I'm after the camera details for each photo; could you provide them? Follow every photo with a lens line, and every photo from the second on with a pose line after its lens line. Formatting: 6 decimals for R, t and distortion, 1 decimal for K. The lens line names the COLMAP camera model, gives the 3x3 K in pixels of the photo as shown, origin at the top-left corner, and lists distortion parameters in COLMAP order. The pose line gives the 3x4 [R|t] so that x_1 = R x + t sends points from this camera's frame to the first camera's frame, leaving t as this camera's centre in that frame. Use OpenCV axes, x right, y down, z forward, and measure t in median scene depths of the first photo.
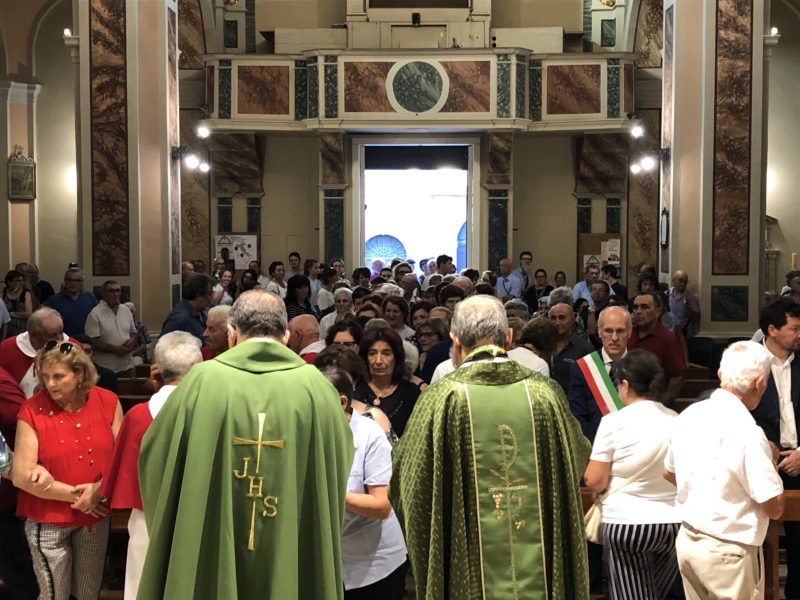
lens RADIAL K [[1117.1, 0, 391.4], [0, 1117.1, 300.2], [0, 0, 1]] dist [0.186446, -0.710602]
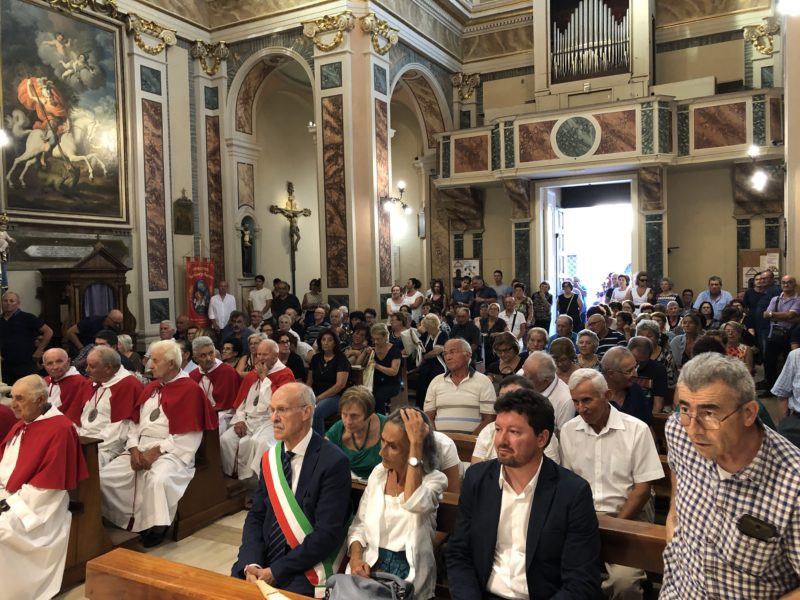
lens RADIAL K [[661.9, 0, 394.9], [0, 661.9, 292.9], [0, 0, 1]] dist [0.012168, 0.002998]
pose [[0.894232, -0.009256, -0.447507, 0.168248], [-0.002094, 0.999689, -0.024861, 0.004167], [0.447598, 0.023168, 0.893935, 0.238316]]
